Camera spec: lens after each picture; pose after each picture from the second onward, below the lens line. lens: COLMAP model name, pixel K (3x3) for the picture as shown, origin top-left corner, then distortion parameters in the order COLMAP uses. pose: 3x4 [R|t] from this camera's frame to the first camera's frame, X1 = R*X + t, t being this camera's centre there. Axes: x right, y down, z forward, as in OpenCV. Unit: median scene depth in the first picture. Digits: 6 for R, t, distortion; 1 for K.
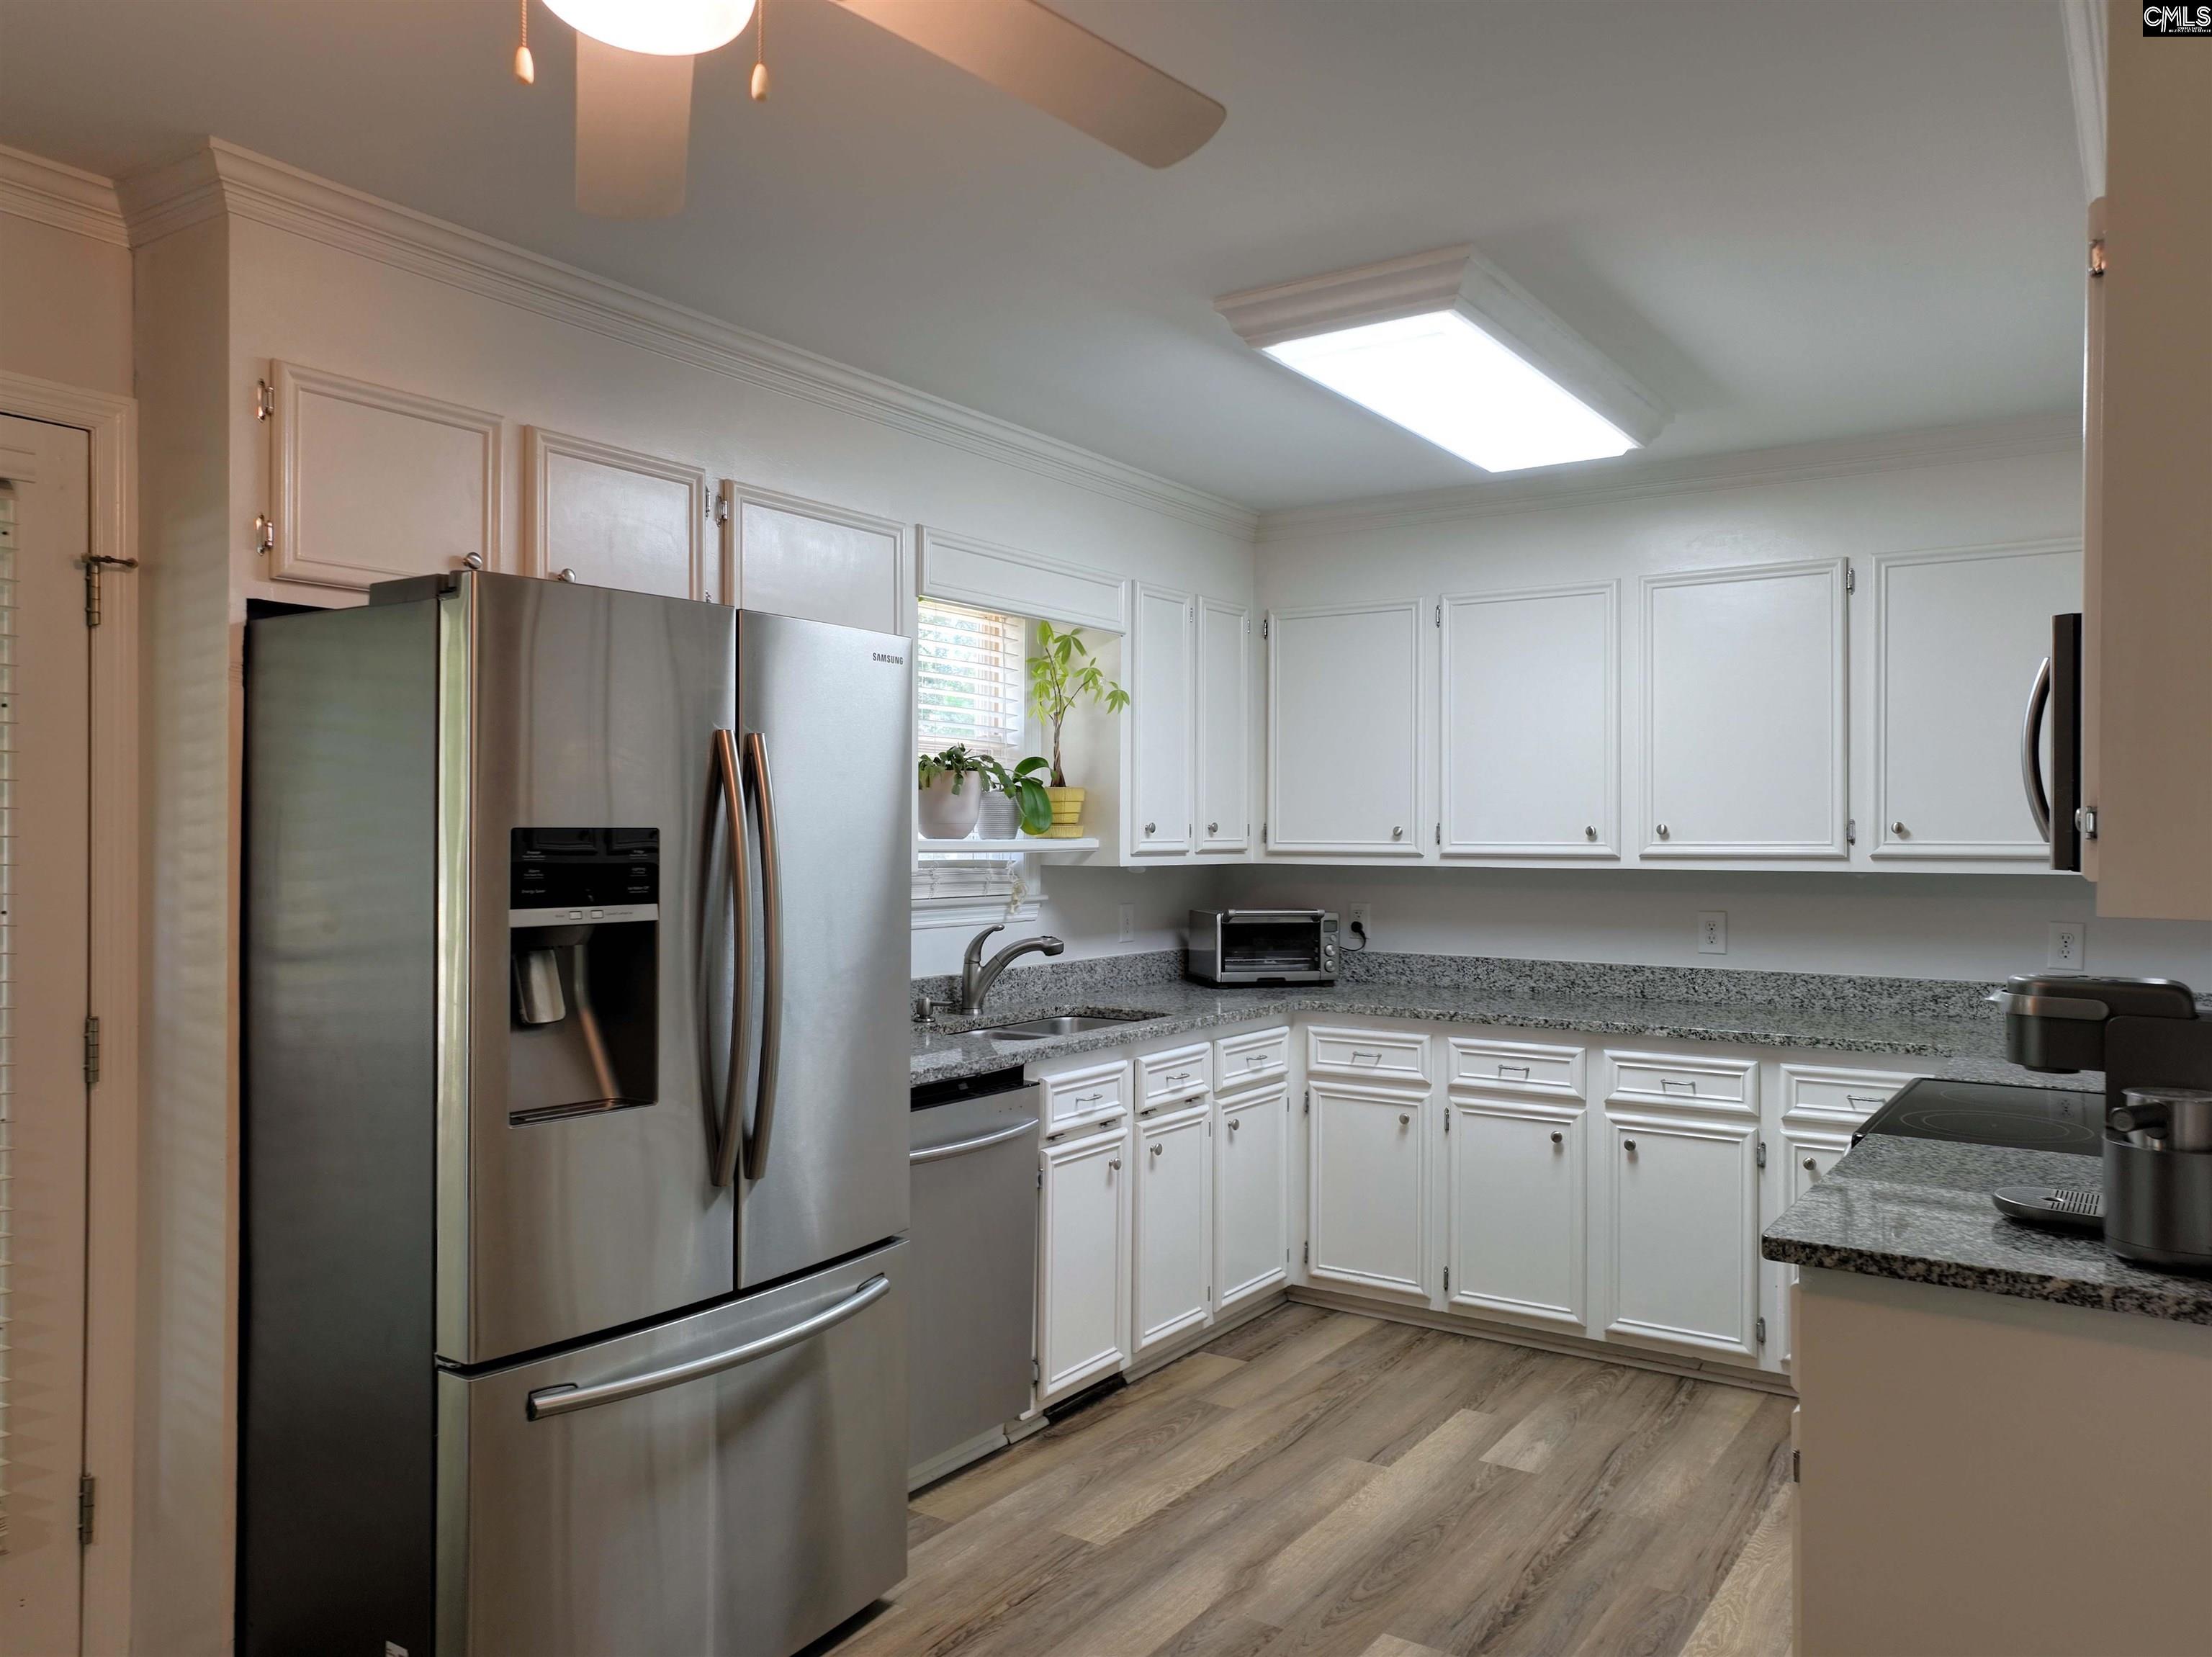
lens RADIAL K [[1585.0, 0, 1121.7], [0, 1585.0, 824.0], [0, 0, 1]] dist [0.003096, 0.014763]
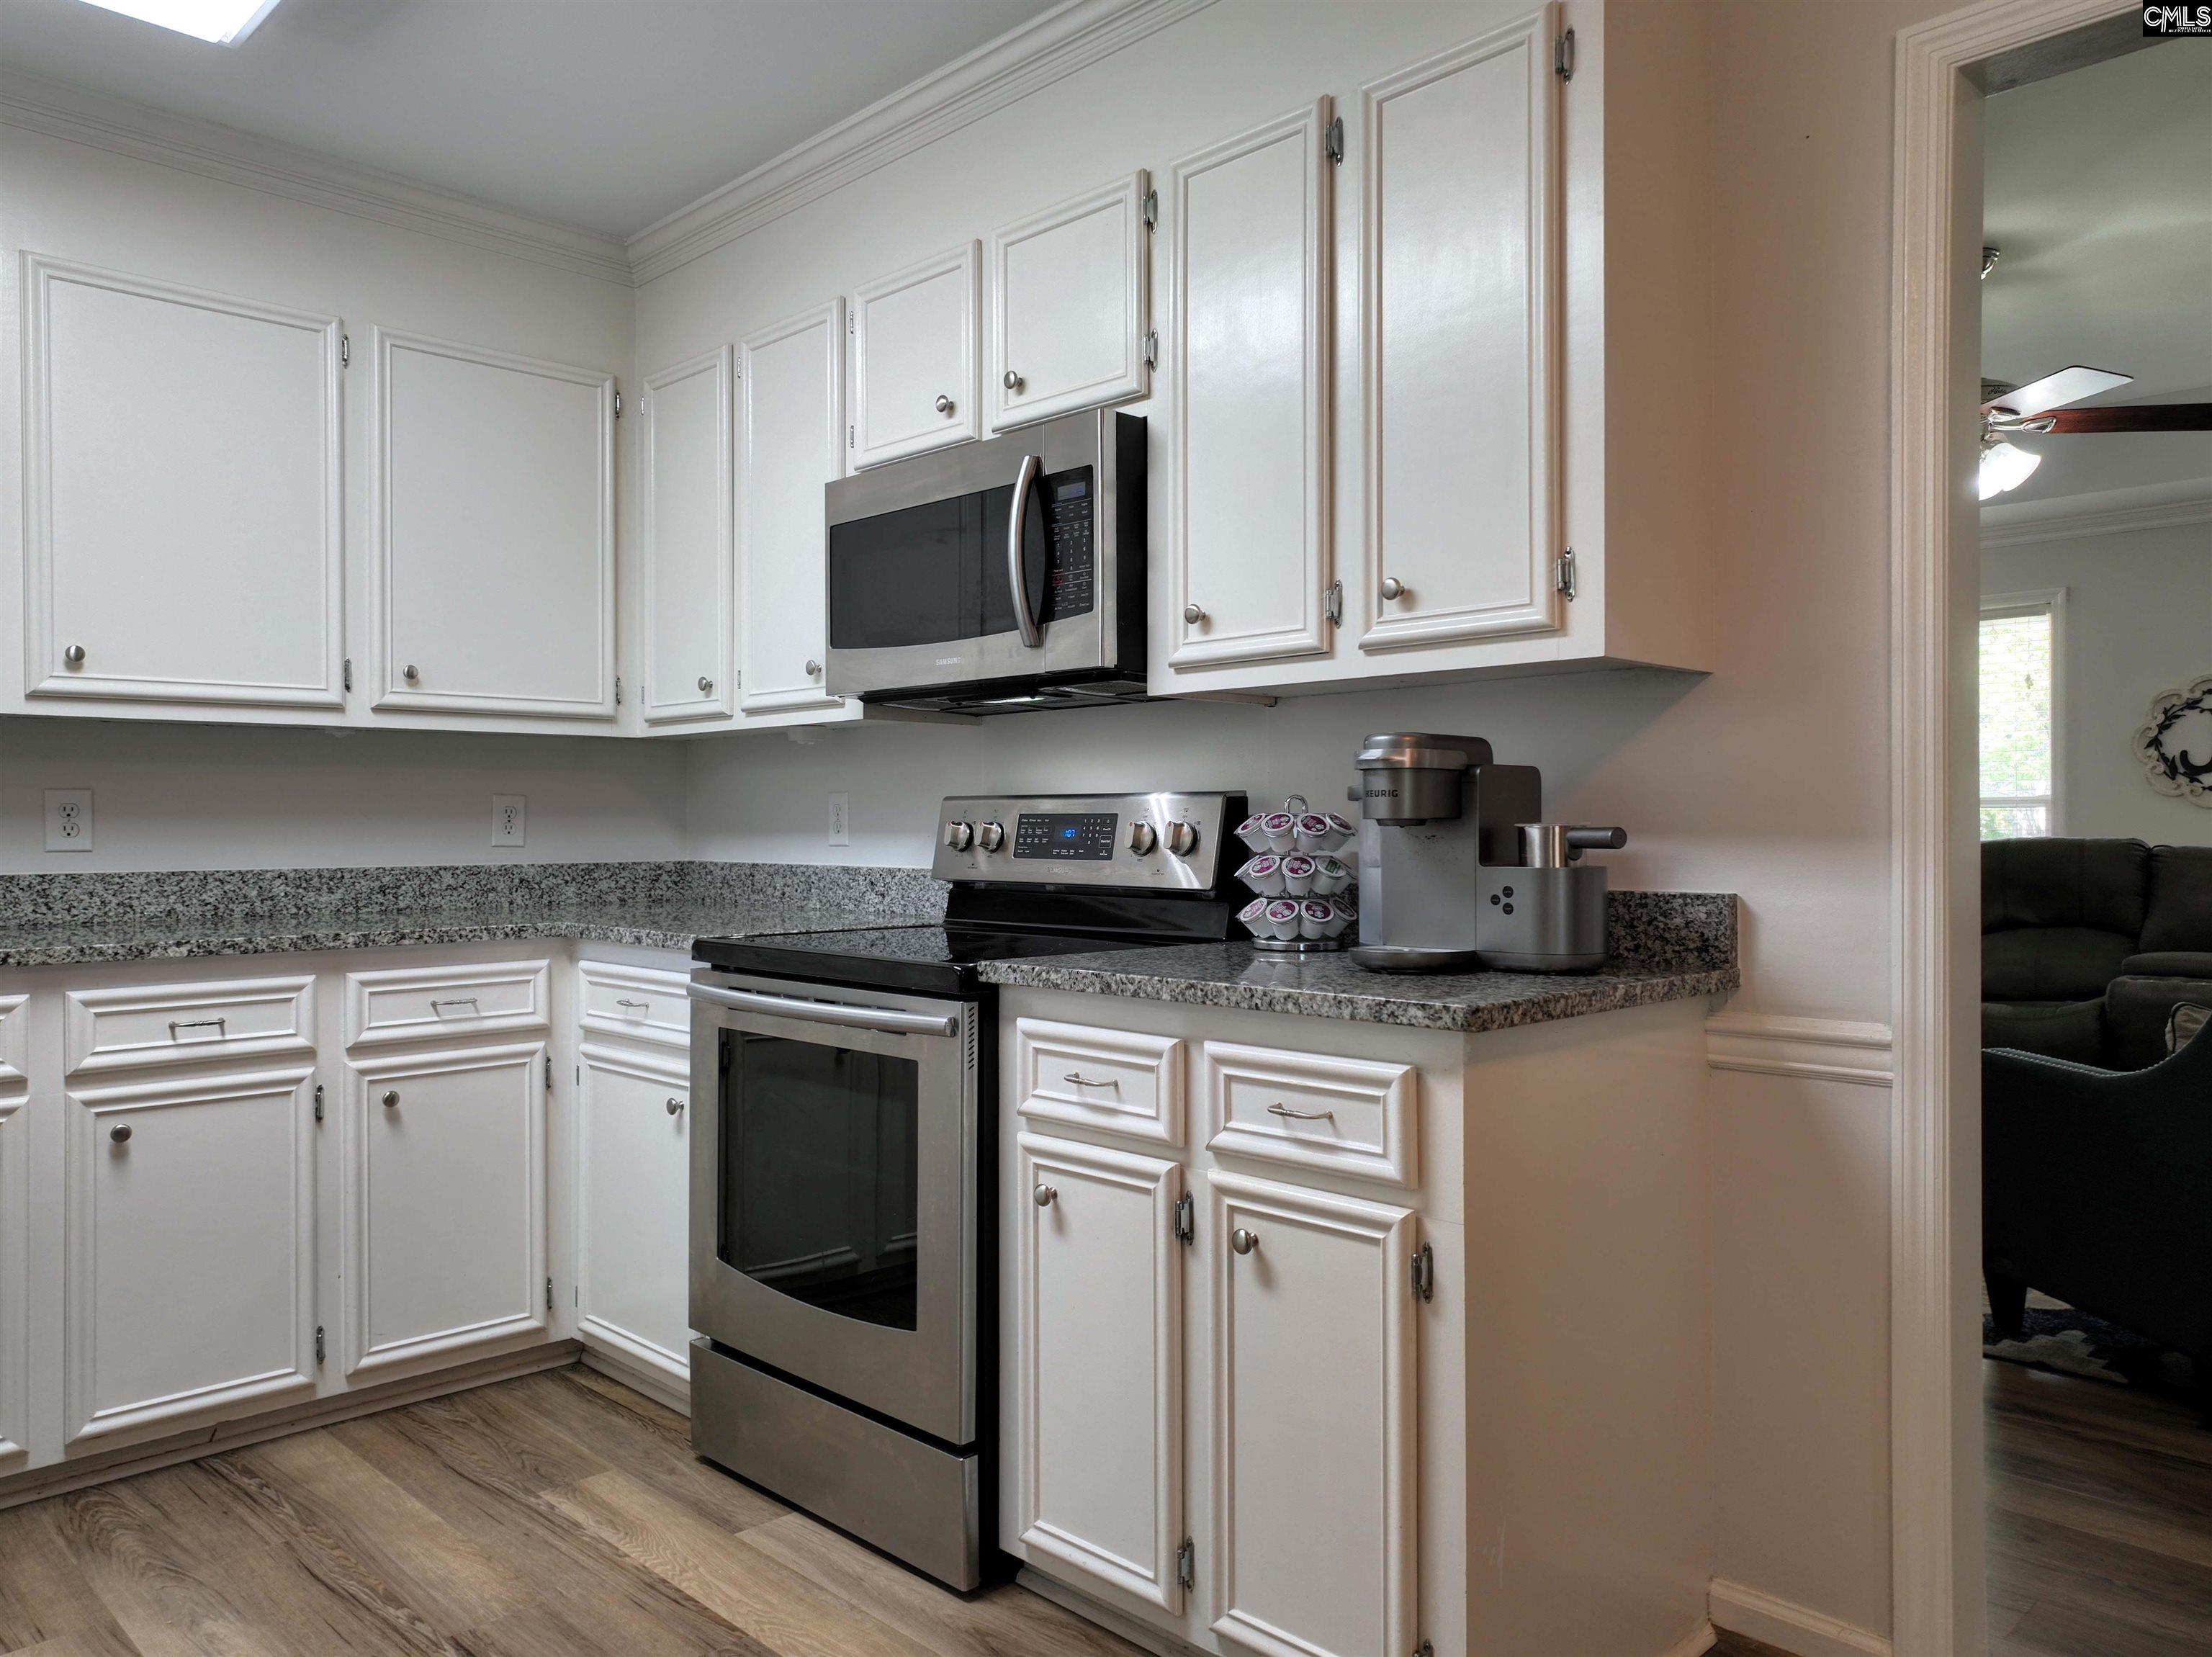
lens RADIAL K [[1585.0, 0, 1121.7], [0, 1585.0, 824.0], [0, 0, 1]] dist [0.003096, 0.014763]
pose [[0.204270, -0.005643, 0.978898, -0.227519], [-0.002017, 0.999979, 0.006185, 0.073838], [-0.978912, -0.003238, 0.204255, 0.481152]]
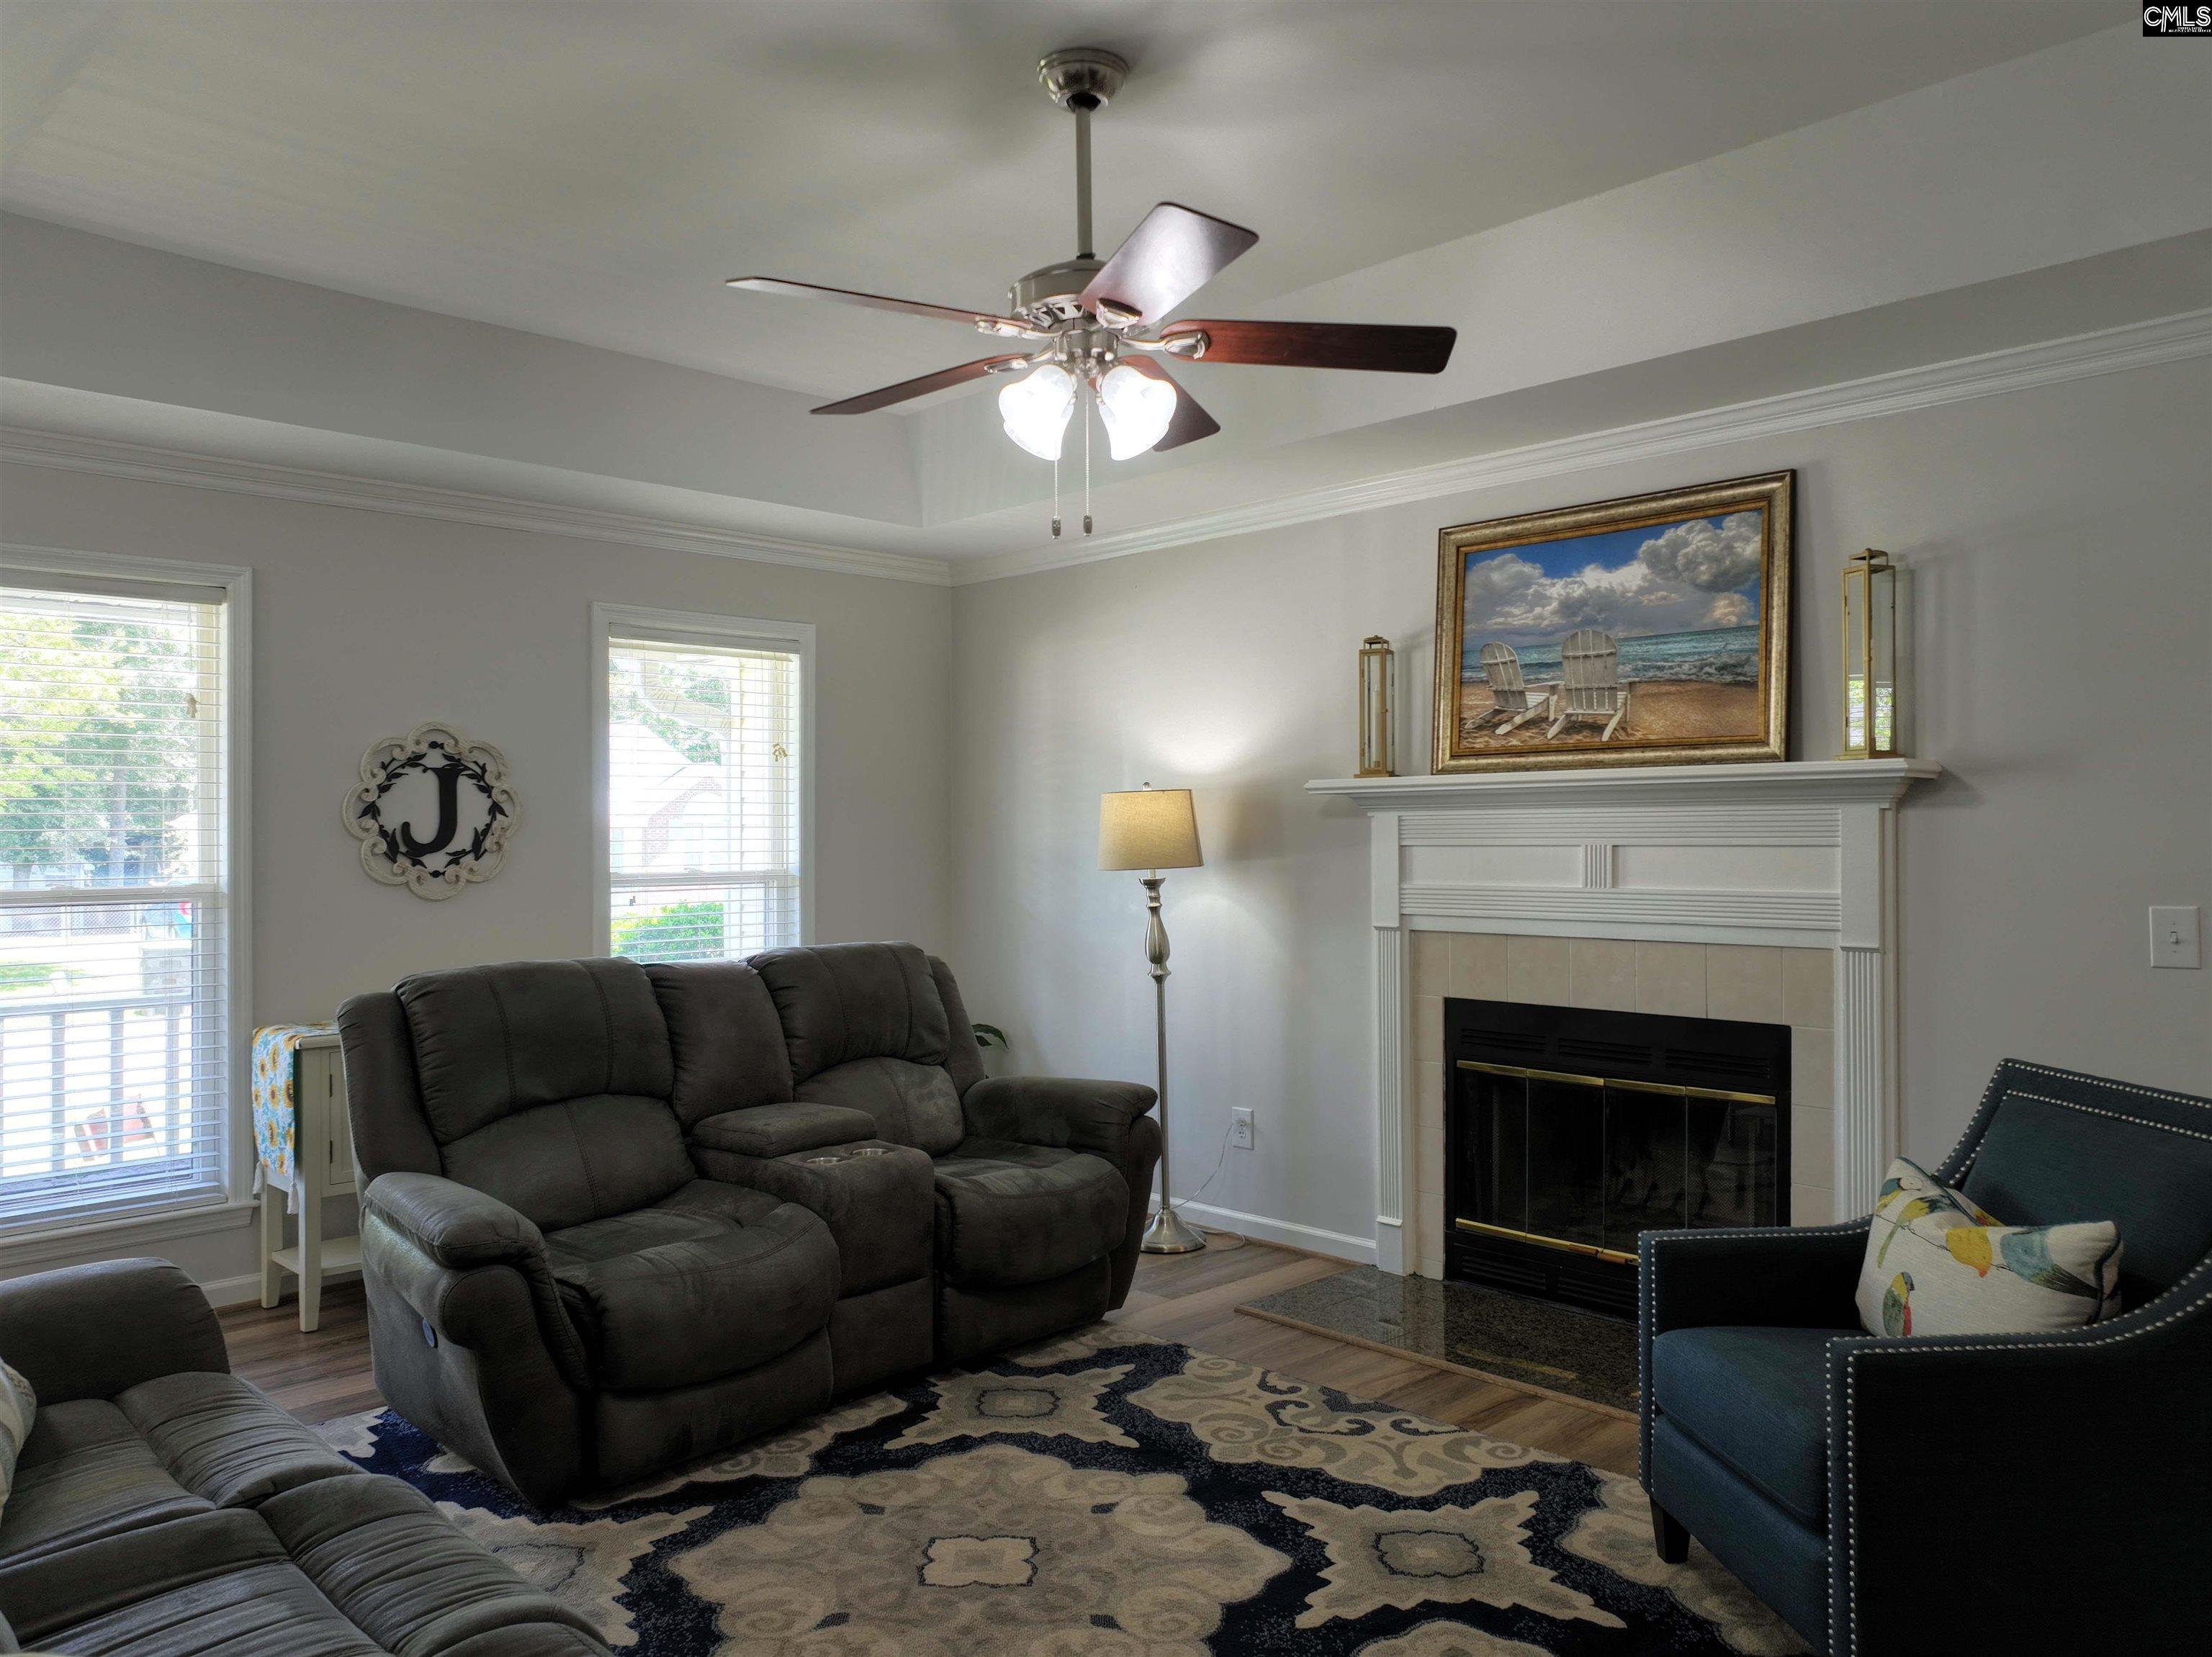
lens RADIAL K [[1593.2, 0, 1113.1], [0, 1593.2, 824.8], [0, 0, 1]] dist [-0.004871, 0.000393]
pose [[-0.979026, 0.001881, 0.203726, 0.866475], [-0.000714, 0.999920, -0.012666, 0.021160], [-0.203733, -0.012546, -0.978946, 0.827399]]
